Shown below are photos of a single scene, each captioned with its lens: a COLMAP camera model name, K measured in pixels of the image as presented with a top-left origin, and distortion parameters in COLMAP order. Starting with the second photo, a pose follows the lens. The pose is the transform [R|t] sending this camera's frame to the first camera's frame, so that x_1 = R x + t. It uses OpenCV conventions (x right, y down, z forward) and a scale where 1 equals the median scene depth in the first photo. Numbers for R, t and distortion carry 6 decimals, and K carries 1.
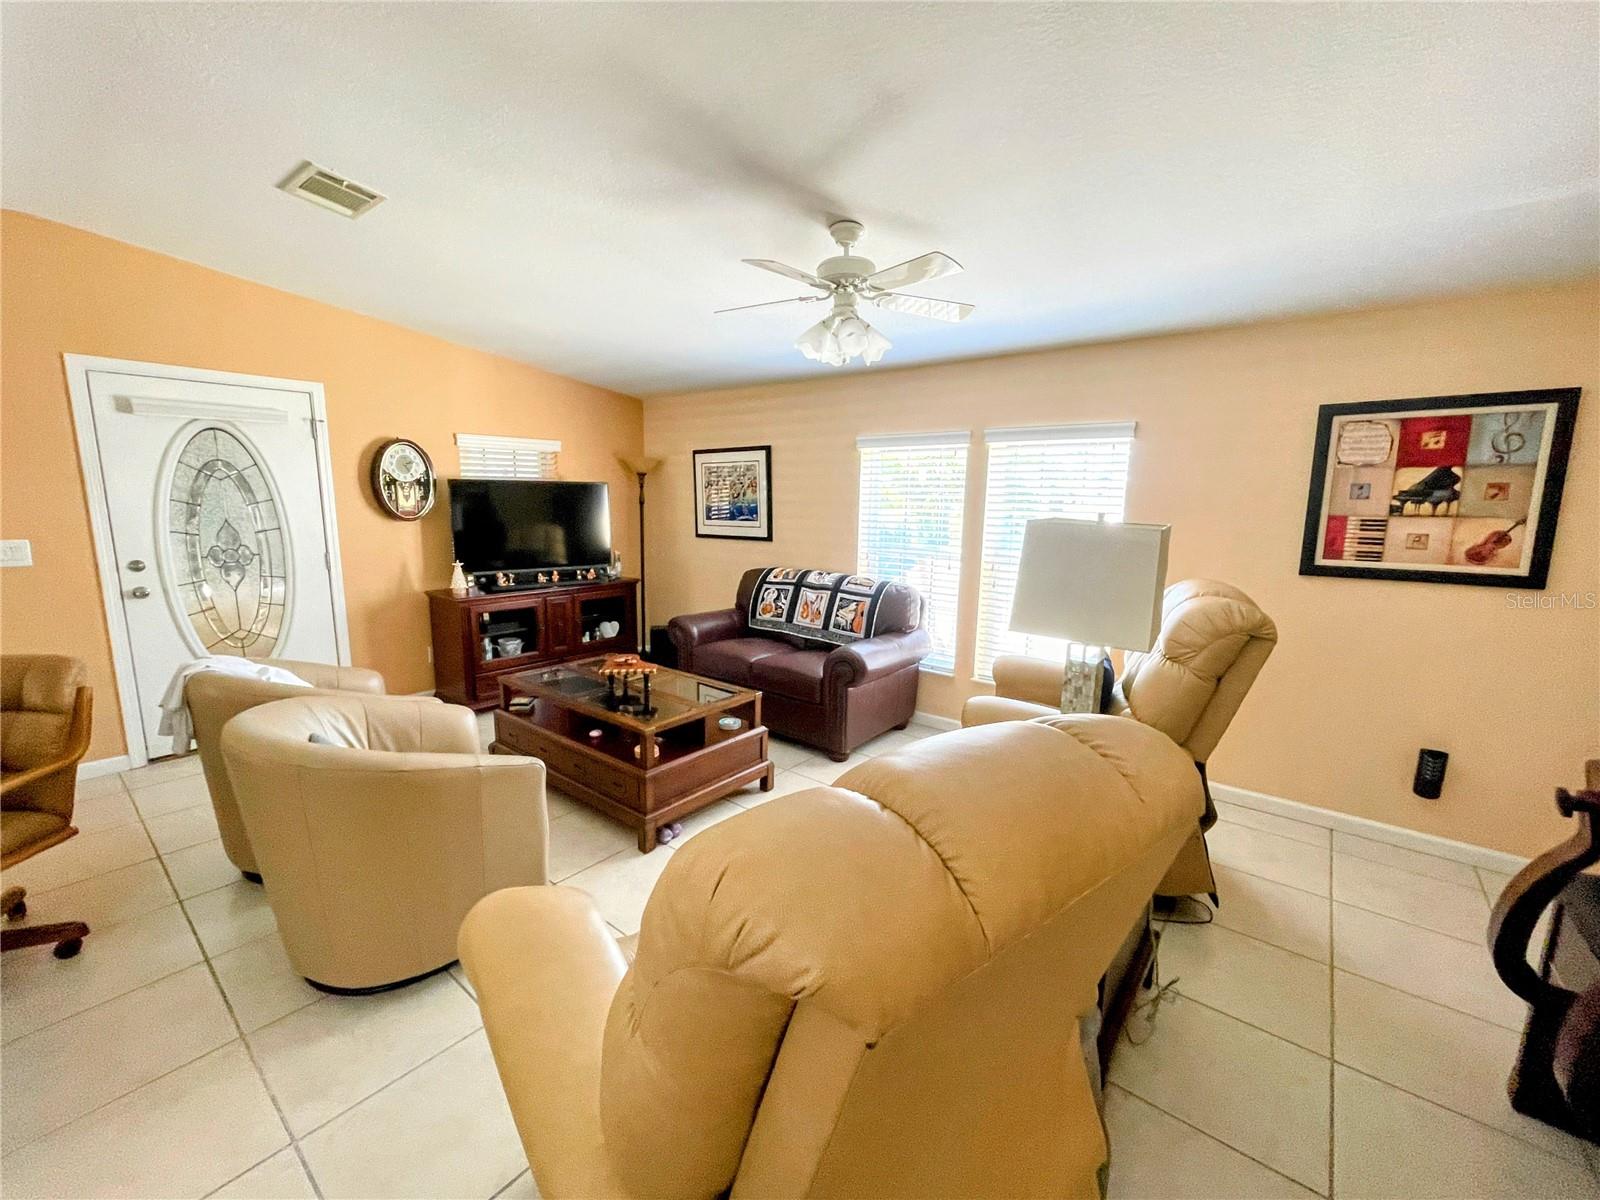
lens RADIAL K [[652.2, 0, 800.0], [0, 652.2, 600.0], [0, 0, 1]] dist [-0.002163, -0.000254]
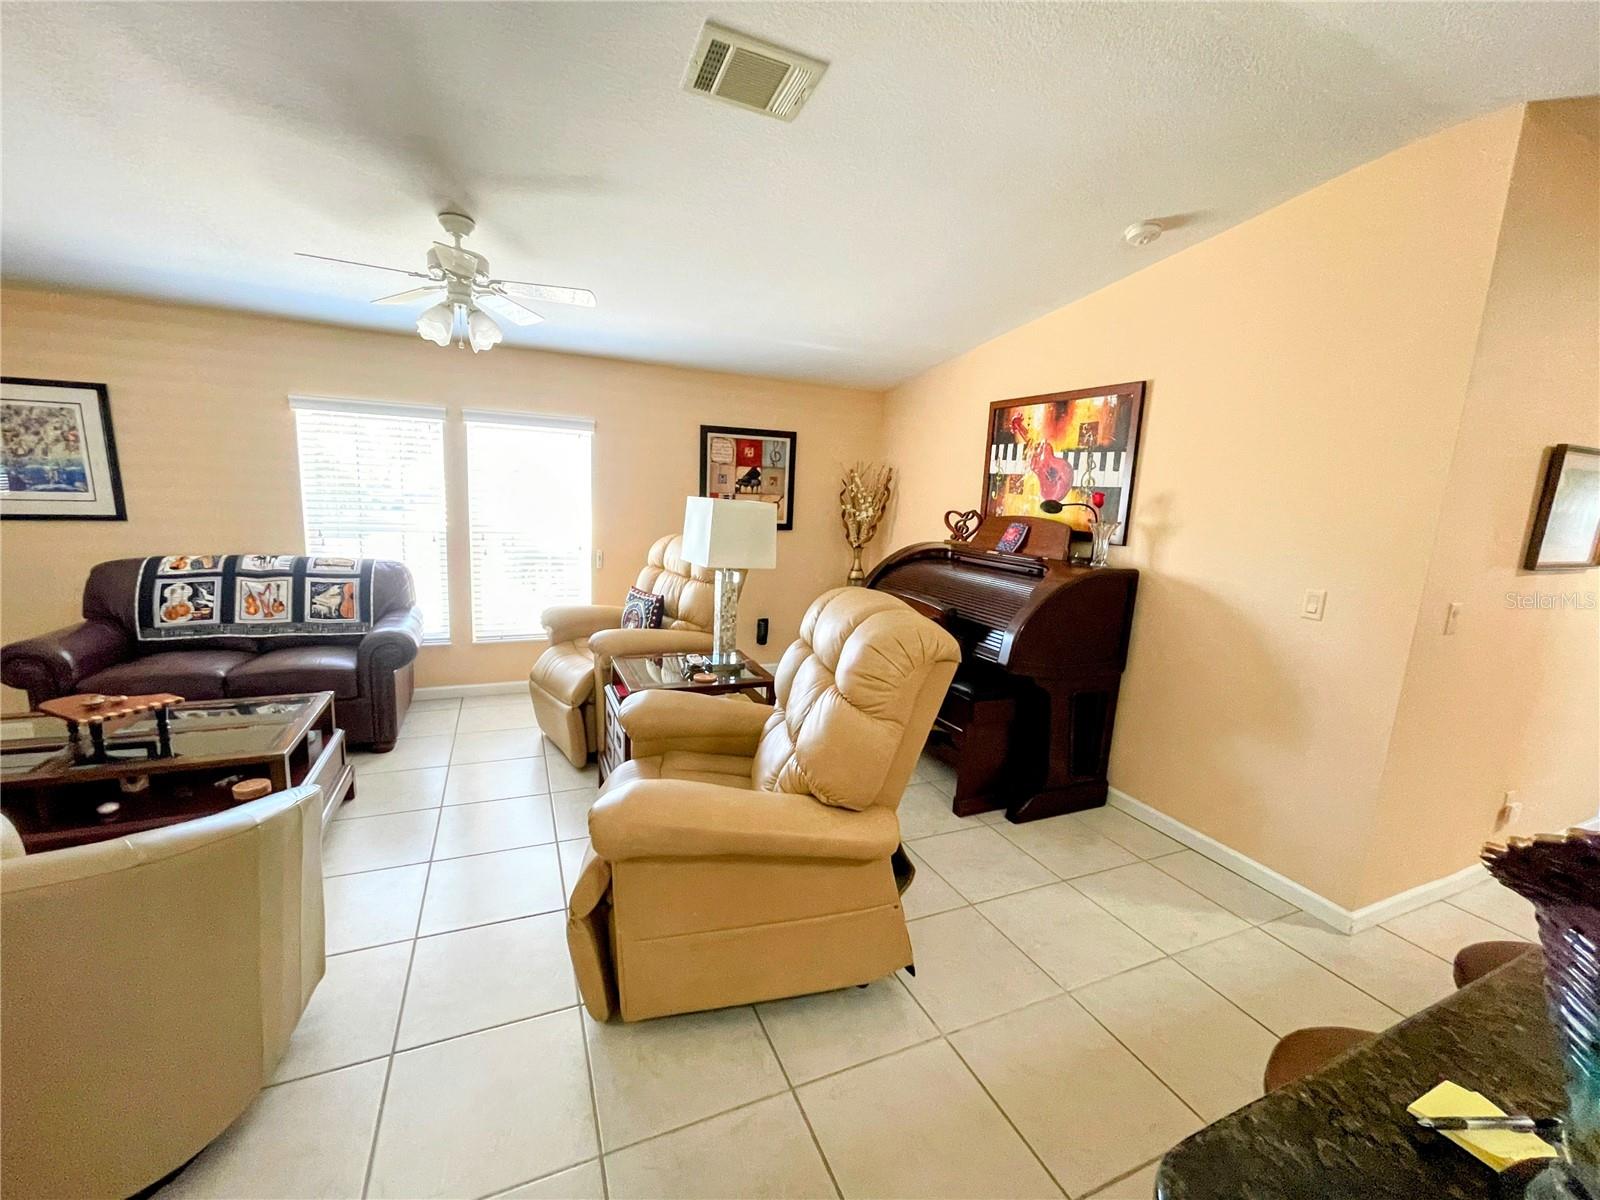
lens RADIAL K [[652.2, 0, 800.0], [0, 652.2, 600.0], [0, 0, 1]] dist [-0.002163, -0.000254]
pose [[0.451910, -0.143722, 0.880410, -0.413269], [0.095265, 0.989068, 0.112561, -0.016462], [-0.886962, 0.033005, 0.460661, 0.023717]]
